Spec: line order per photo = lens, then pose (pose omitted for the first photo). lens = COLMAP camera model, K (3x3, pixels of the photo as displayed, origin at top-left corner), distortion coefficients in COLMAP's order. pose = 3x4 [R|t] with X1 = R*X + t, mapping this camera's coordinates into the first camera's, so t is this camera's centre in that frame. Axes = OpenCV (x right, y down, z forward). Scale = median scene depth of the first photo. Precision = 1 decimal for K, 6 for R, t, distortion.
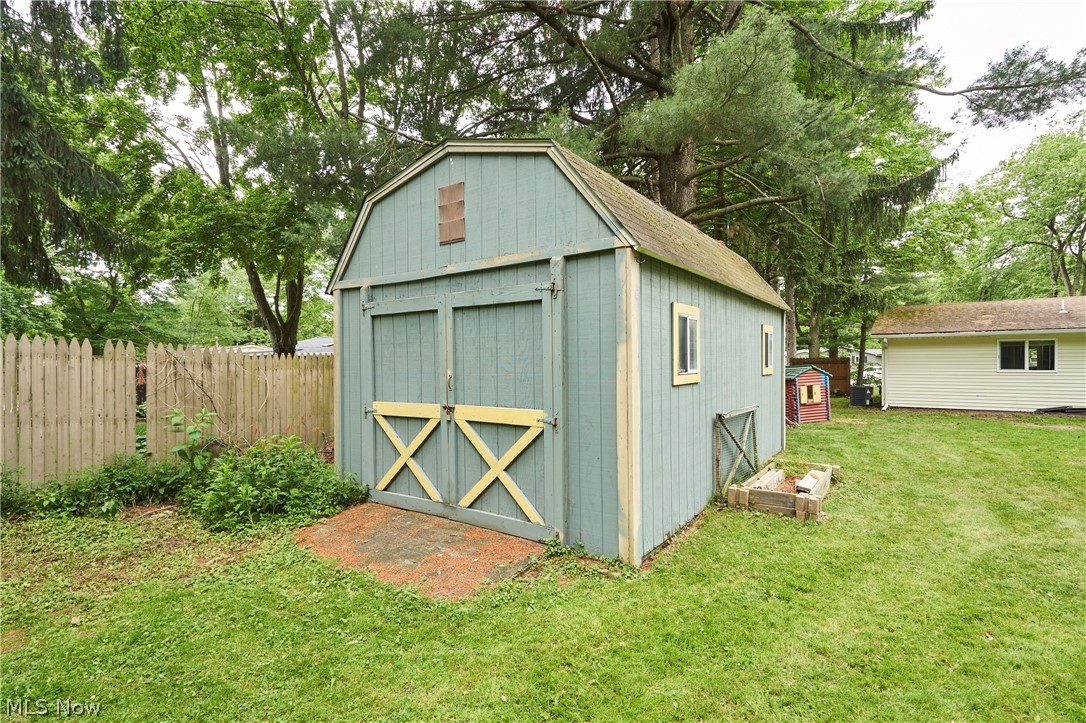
lens RADIAL K [[499.3, 0, 543.0], [0, 499.3, 361.5], [0, 0, 1]] dist [0.000229, 0.000118]
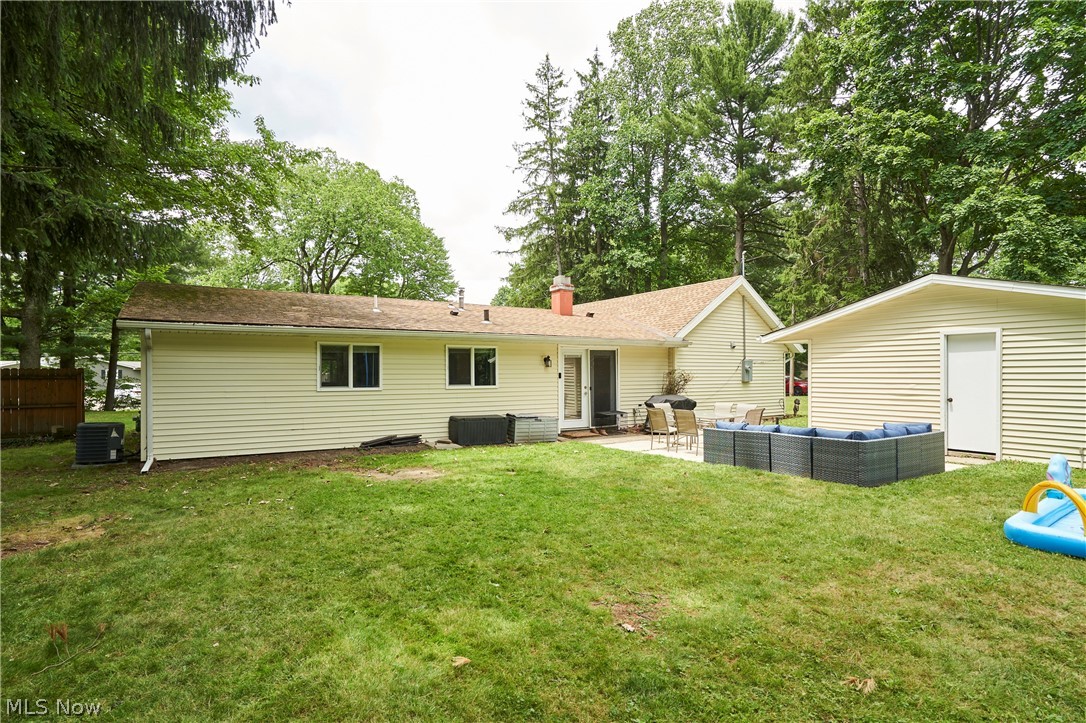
lens RADIAL K [[585.8, 0, 542.6], [0, 585.8, 377.5], [0, 0, 1]] dist [-0.000226, -0.000139]
pose [[0.364162, 0.001935, 0.931334, 0.254473], [-0.001918, 0.999997, -0.001328, 0.002895], [-0.931334, -0.001303, 0.364165, 0.376188]]
